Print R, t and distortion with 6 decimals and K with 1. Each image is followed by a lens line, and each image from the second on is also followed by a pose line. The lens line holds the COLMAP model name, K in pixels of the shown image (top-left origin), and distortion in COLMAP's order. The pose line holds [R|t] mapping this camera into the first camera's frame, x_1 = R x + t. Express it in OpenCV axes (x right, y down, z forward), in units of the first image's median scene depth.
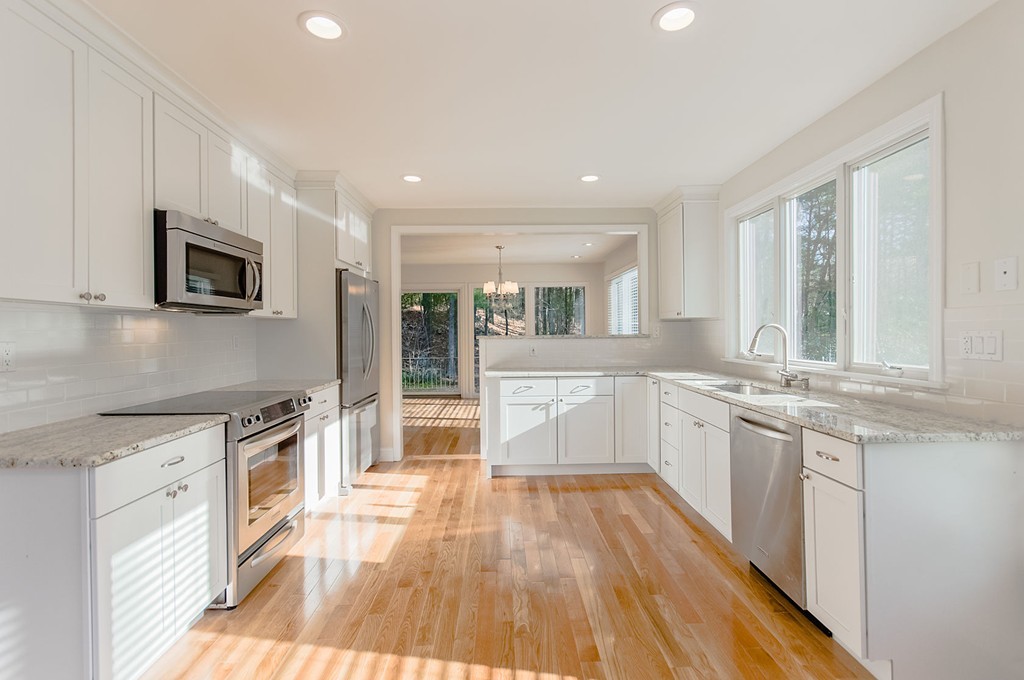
lens RADIAL K [[465.1, 0, 514.3], [0, 465.1, 335.6], [0, 0, 1]] dist [0.004727, 0.000354]
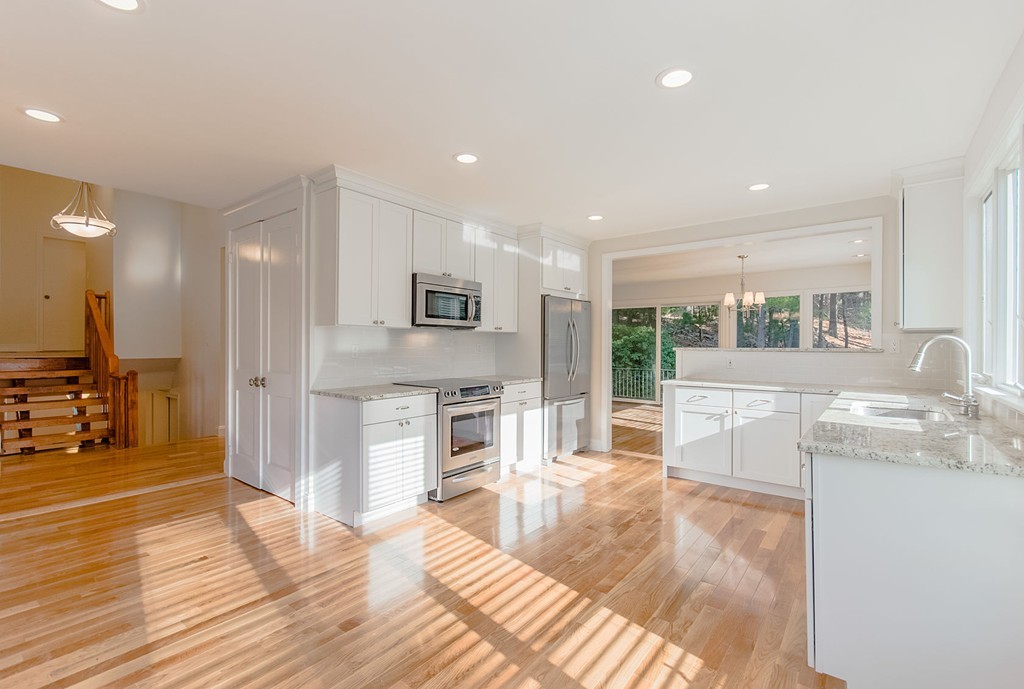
lens RADIAL K [[463.5, 0, 496.7], [0, 463.5, 346.0], [0, 0, 1]] dist [-0.000752, 0.000063]
pose [[0.758712, 0.013087, -0.651295, 0.411376], [-0.015961, 0.999871, 0.001498, 0.003907], [0.651231, 0.009258, 0.758823, -0.099160]]
